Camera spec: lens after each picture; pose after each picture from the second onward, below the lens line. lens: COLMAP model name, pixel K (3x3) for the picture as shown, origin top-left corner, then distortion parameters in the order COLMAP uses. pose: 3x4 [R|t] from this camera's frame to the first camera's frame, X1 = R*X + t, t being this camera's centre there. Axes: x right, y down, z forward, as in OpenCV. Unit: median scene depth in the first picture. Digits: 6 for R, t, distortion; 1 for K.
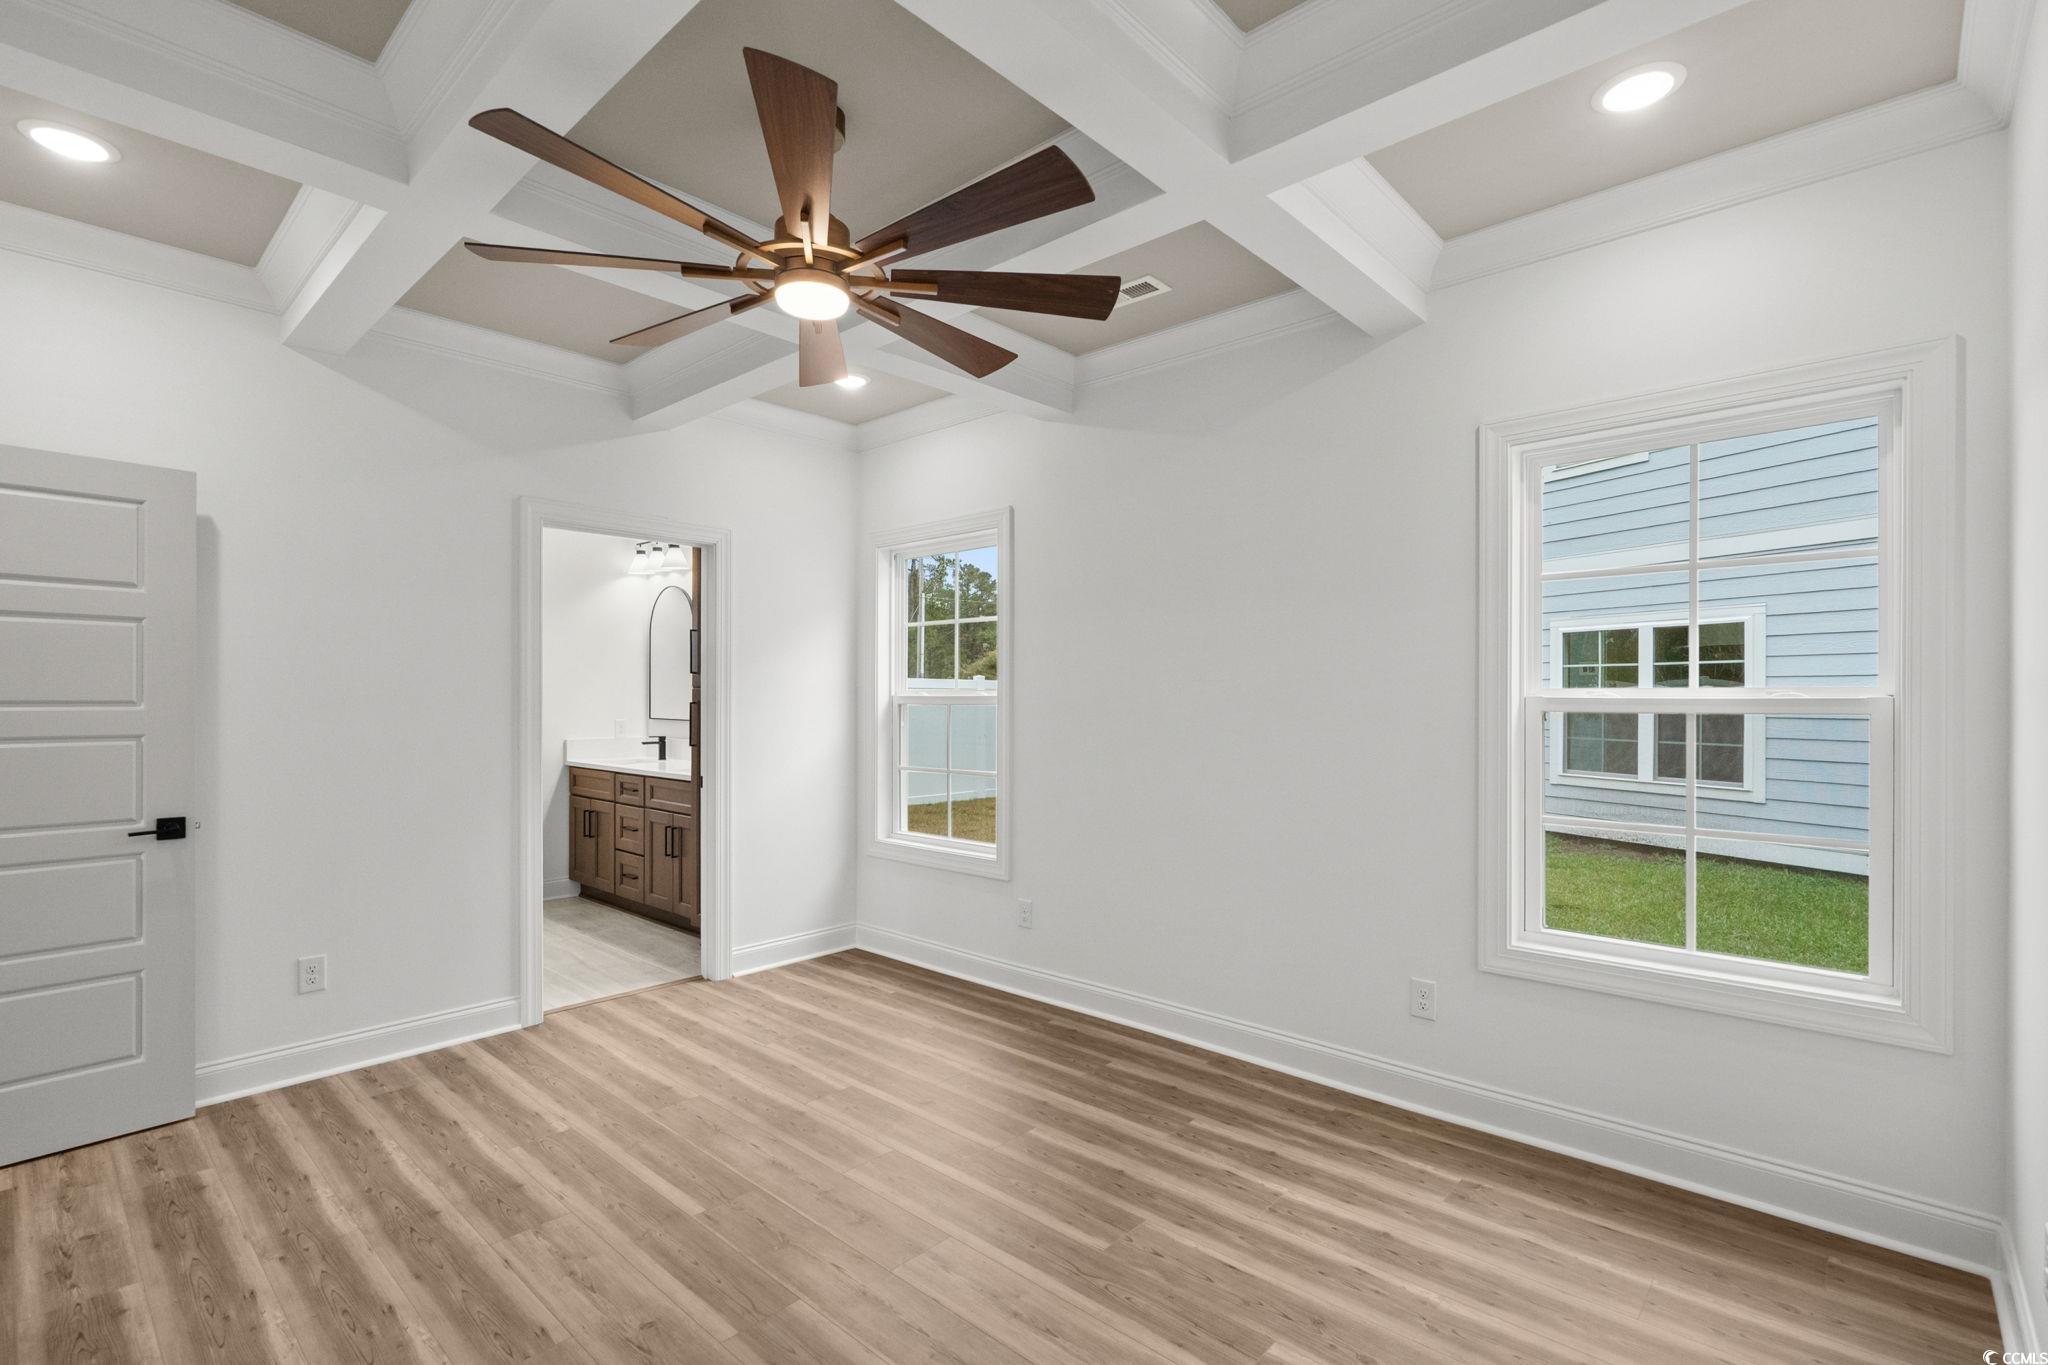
lens RADIAL K [[944.8, 0, 1022.2], [0, 944.8, 705.8], [0, 0, 1]] dist [-0.005444, 0.000538]
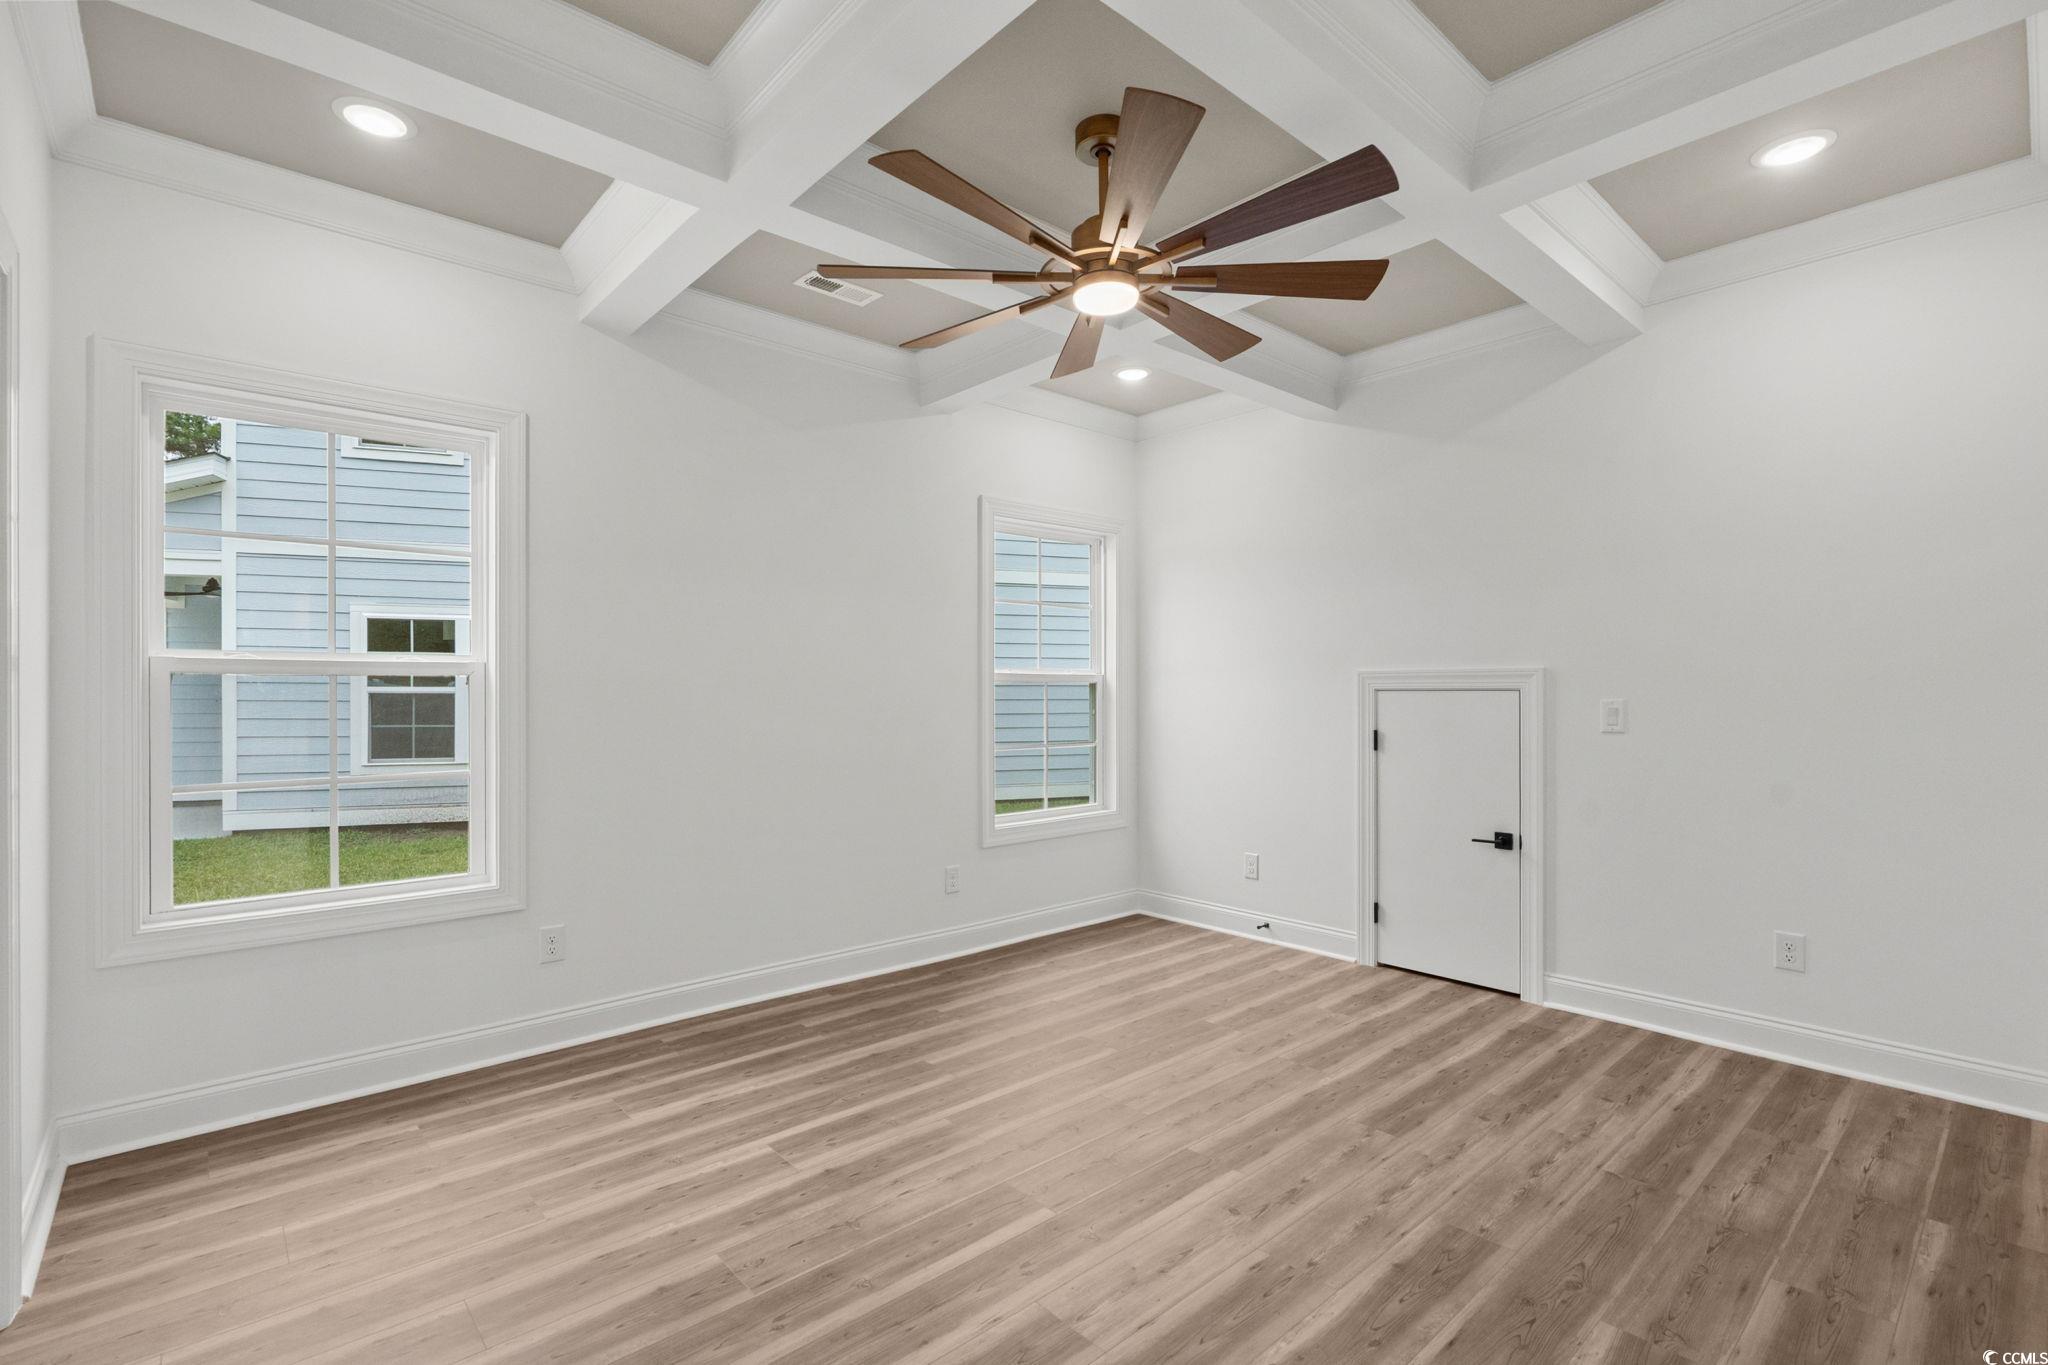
lens RADIAL K [[933.5, 0, 1021.3], [0, 933.5, 698.2], [0, 0, 1]] dist [-0.001100, -0.000973]
pose [[0.100524, -0.004581, 0.994924, -0.926050], [0.009801, 0.999945, 0.003614, 0.023257], [-0.994886, 0.009388, 0.100563, 0.688074]]
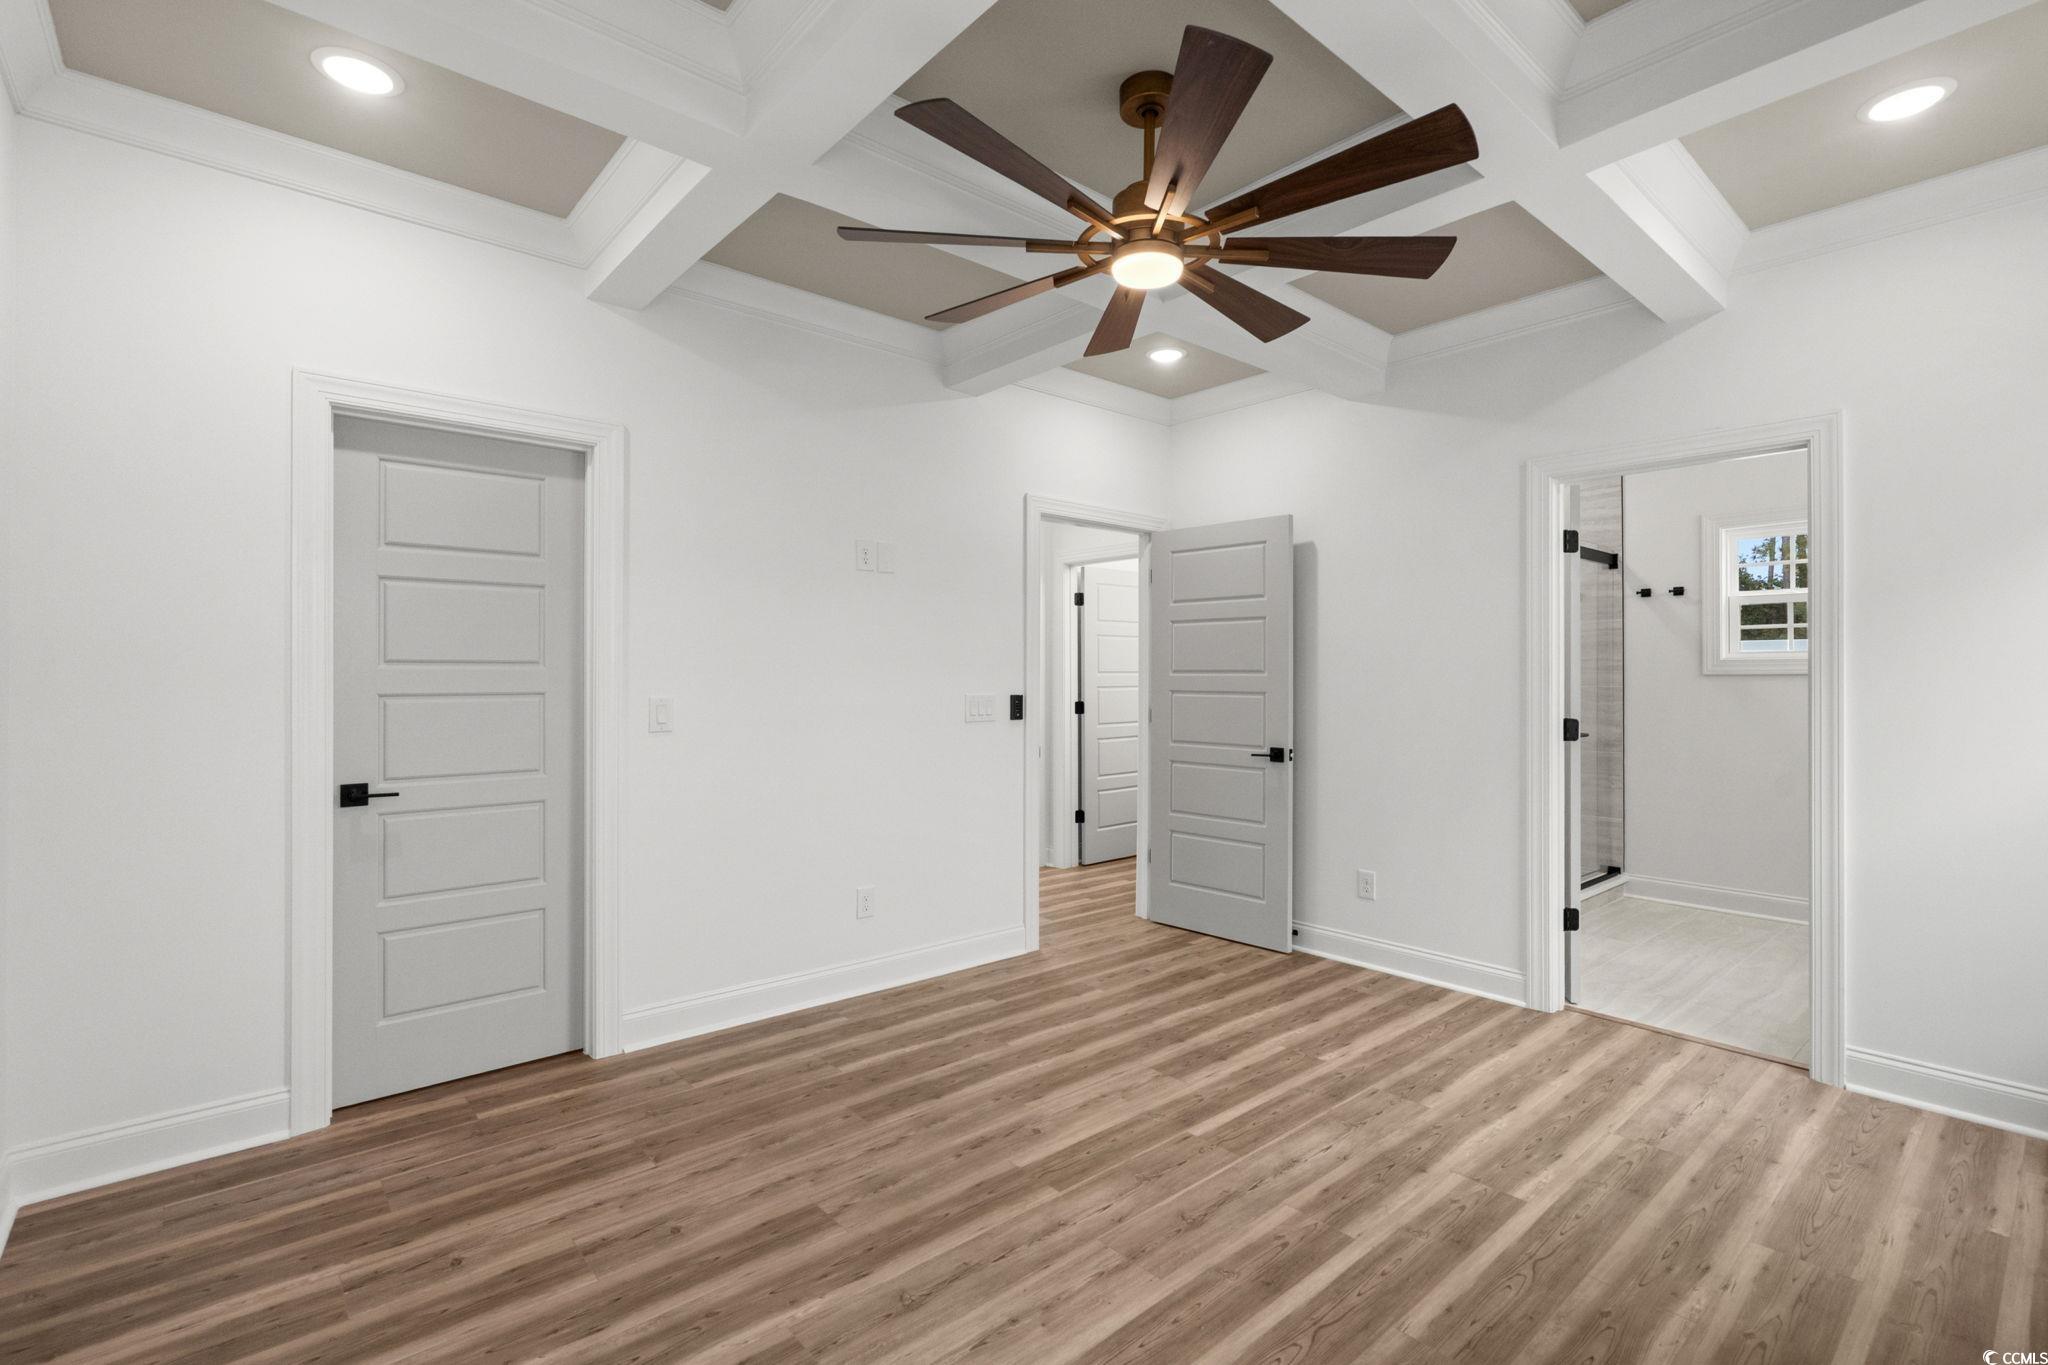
lens RADIAL K [[931.0, 0, 1024.0], [0, 931.0, 682.5], [0, 0, 1]] dist [0.002361, 0.000443]
pose [[-0.113810, 0.004616, -0.993492, 0.553166], [-0.011155, 0.999920, 0.005923, 0.008466], [0.993440, 0.011756, -0.113749, 0.681925]]
